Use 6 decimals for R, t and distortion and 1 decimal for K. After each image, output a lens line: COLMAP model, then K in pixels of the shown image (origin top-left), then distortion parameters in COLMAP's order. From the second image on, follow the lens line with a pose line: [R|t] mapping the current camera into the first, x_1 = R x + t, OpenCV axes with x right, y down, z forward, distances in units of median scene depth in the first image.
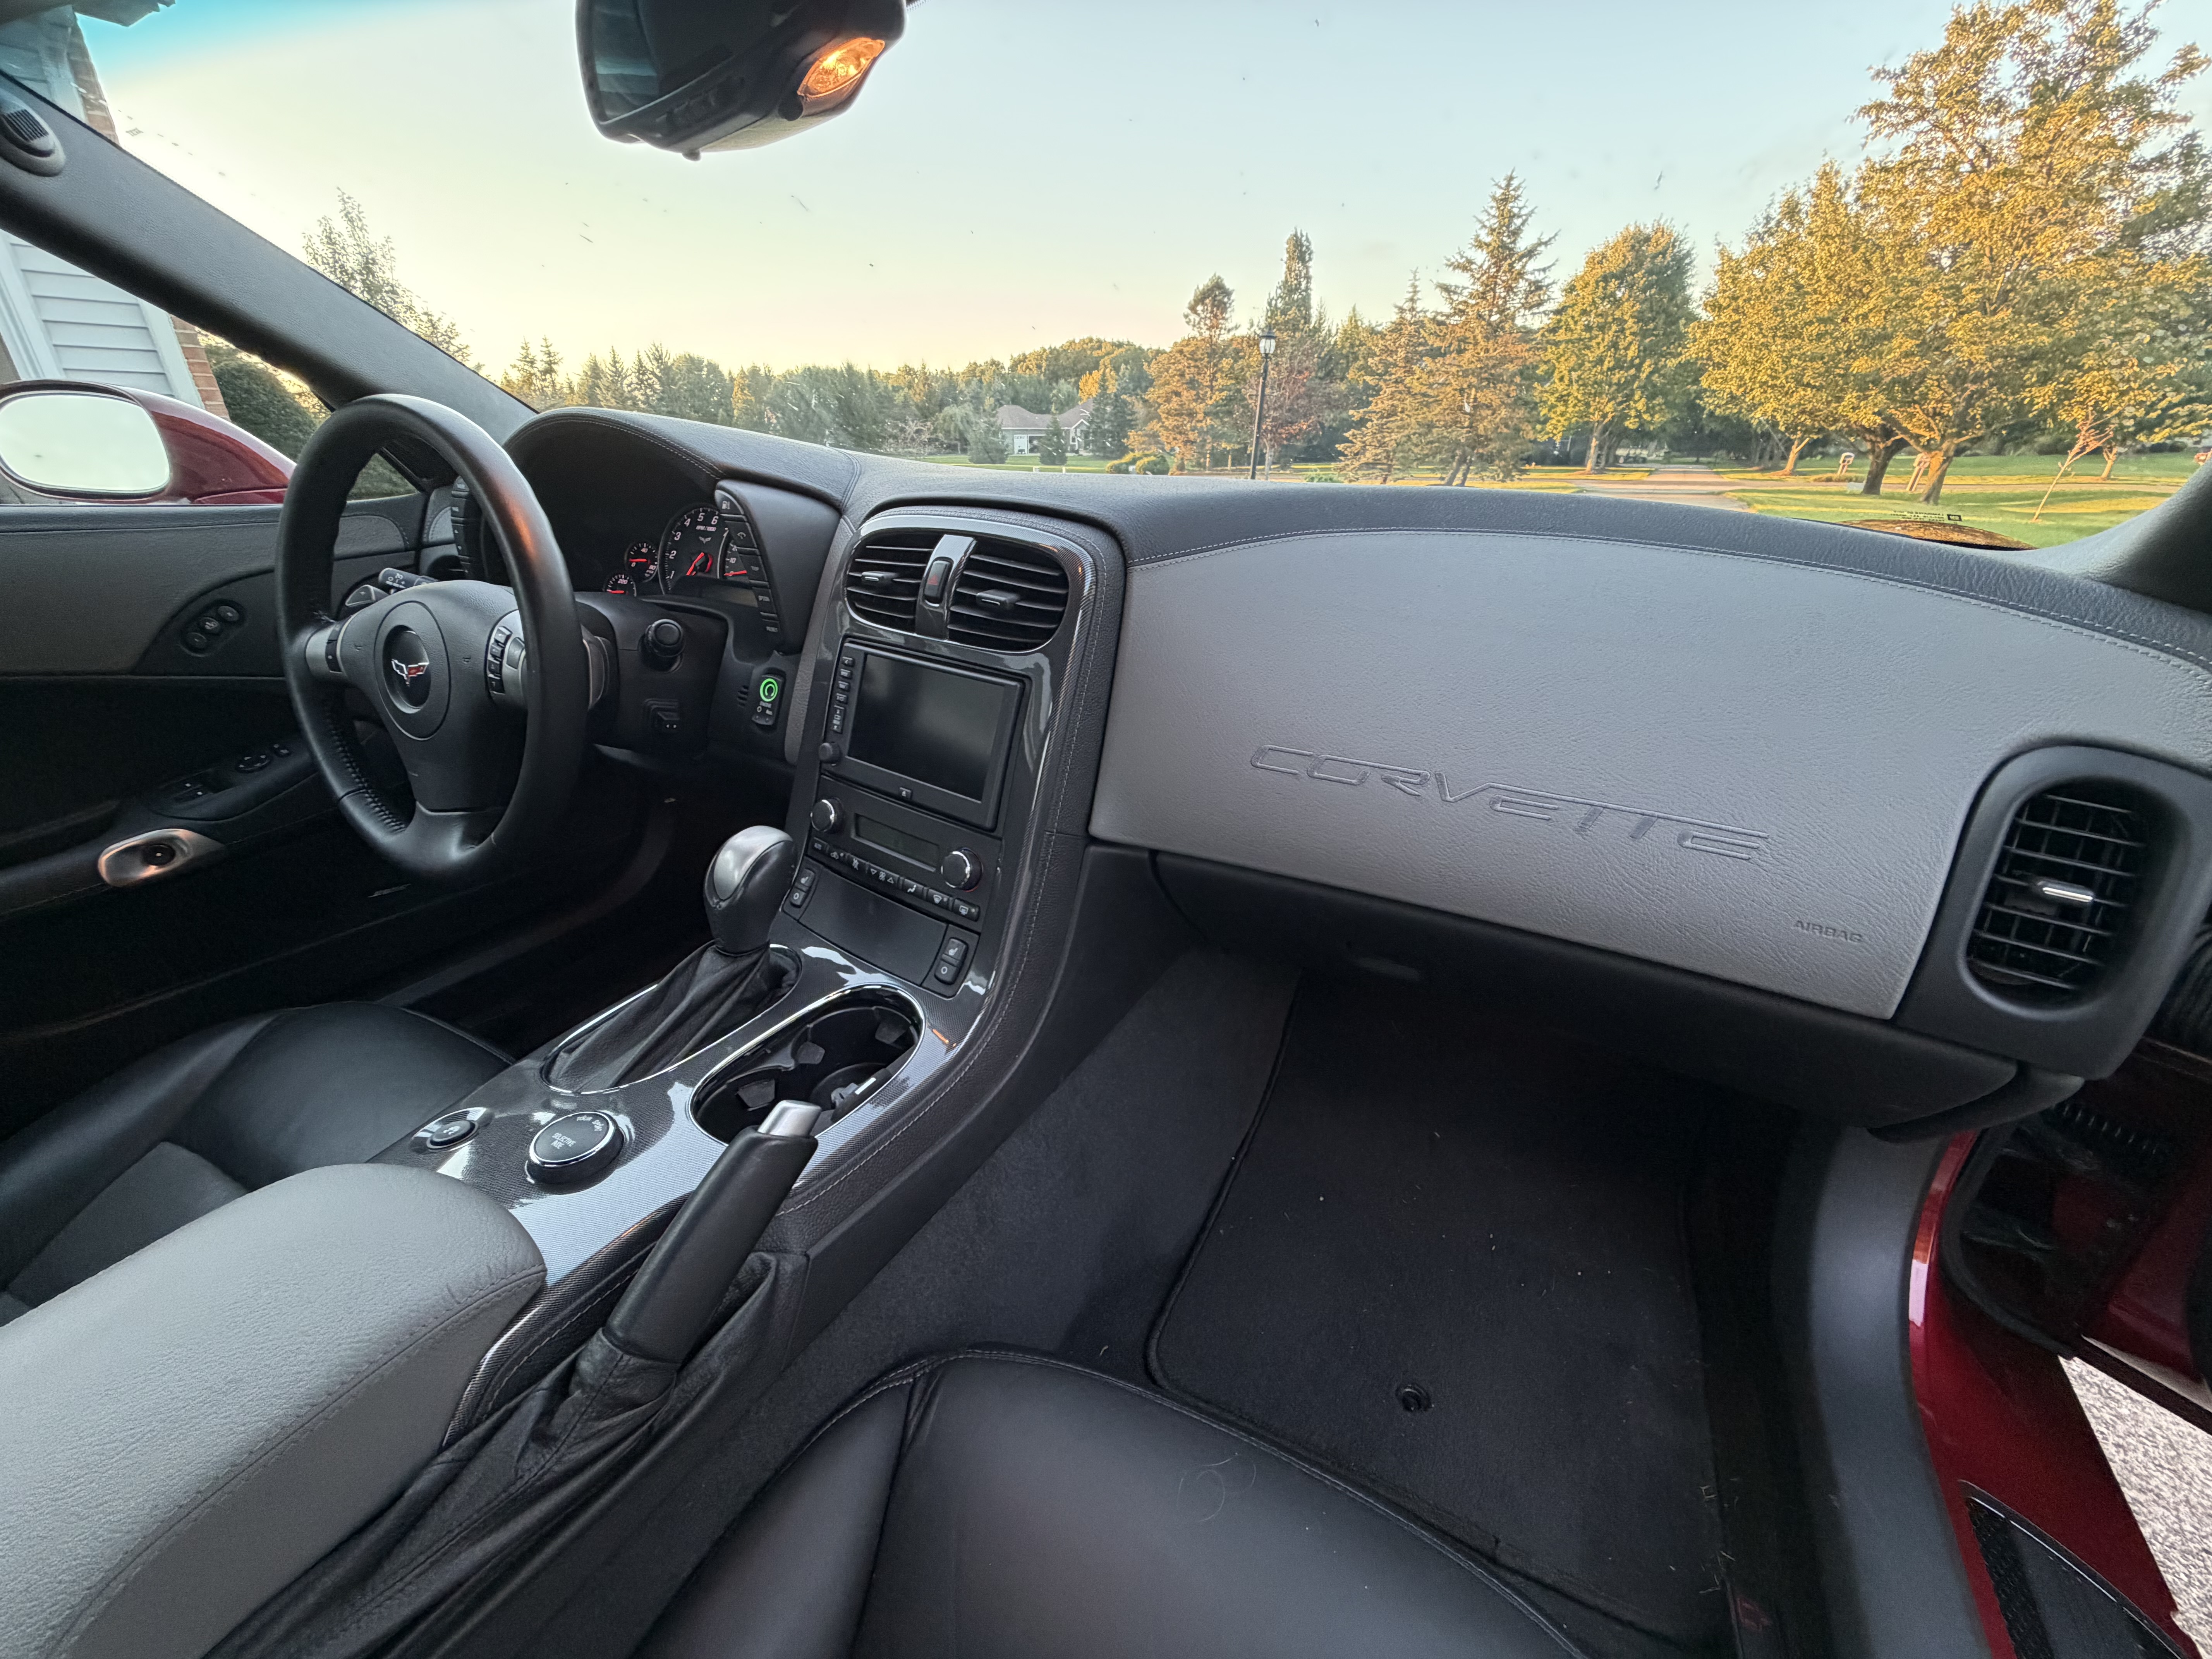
lens RADIAL K [[884.1, 0, 1097.2], [0, 884.1, 836.3], [0, 0, 1]] dist [-0.001995, 0.000572]
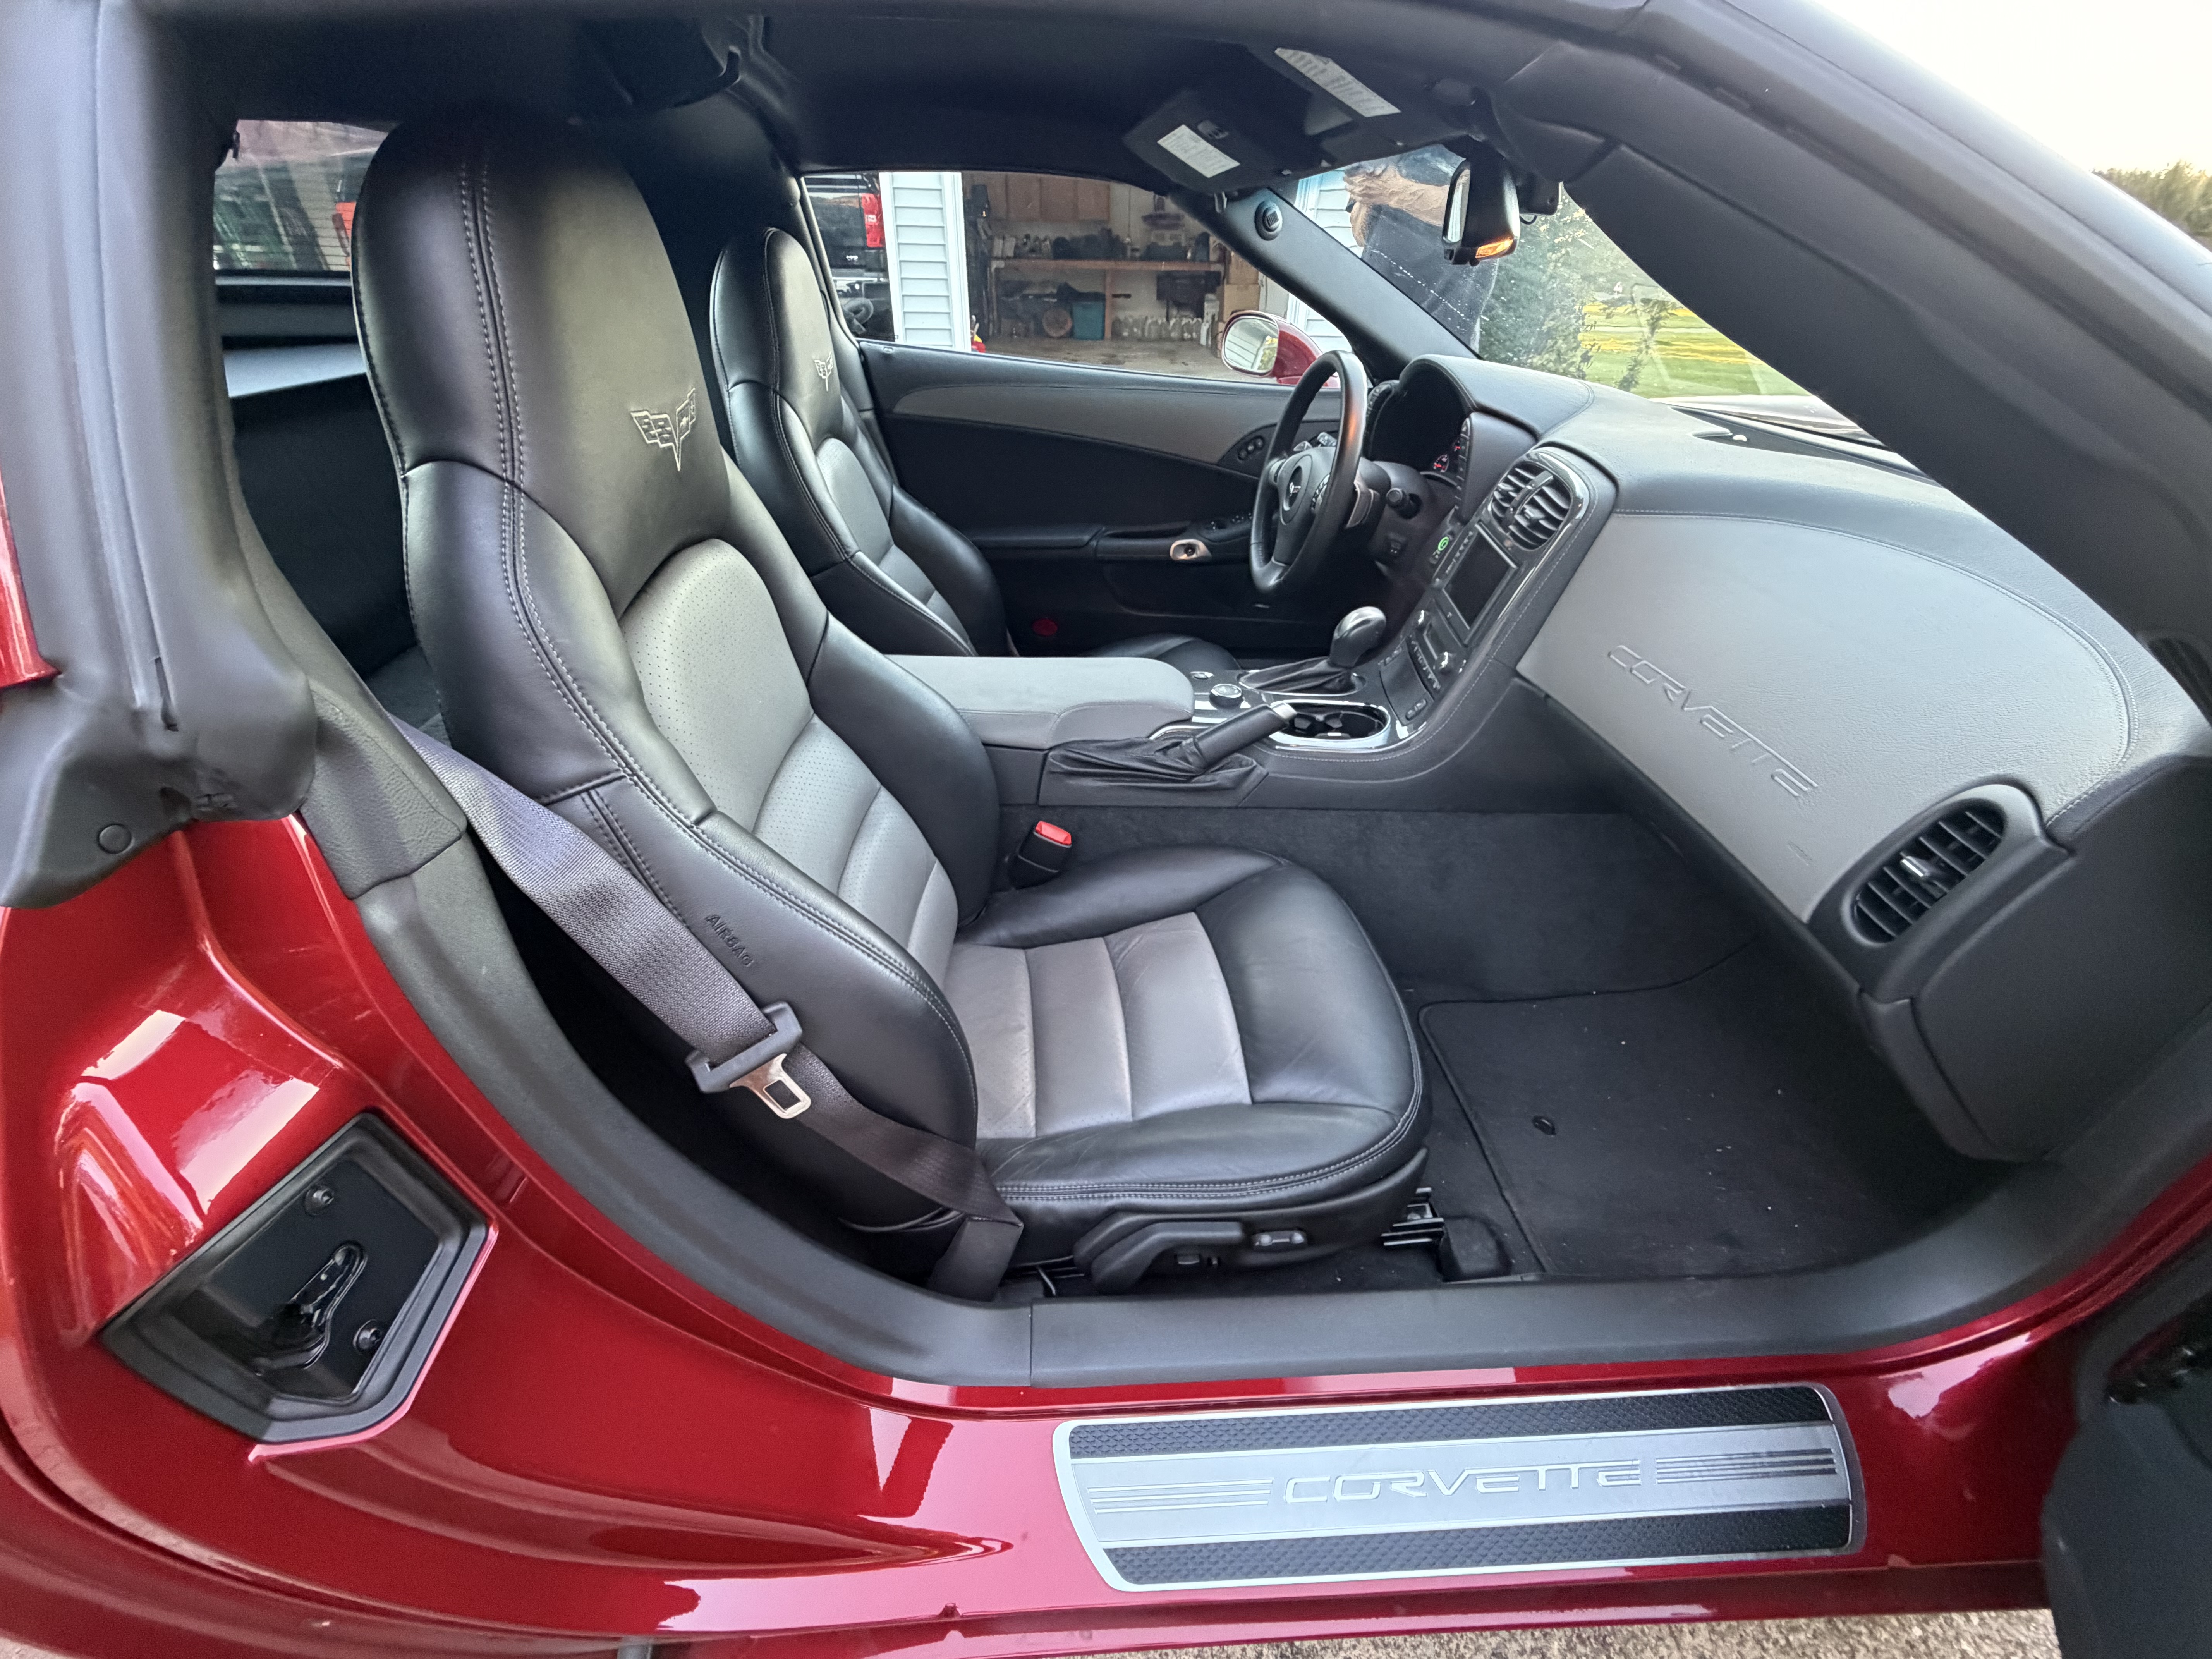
lens RADIAL K [[884.1, 0, 1110.9], [0, 884.1, 836.6], [0, 0, 1]] dist [-0.001995, 0.000572]
pose [[0.527668, 0.475977, -0.703571, 0.836550], [-0.370766, 0.874257, 0.313380, 0.032013], [0.764264, 0.095499, 0.637794, -0.559433]]
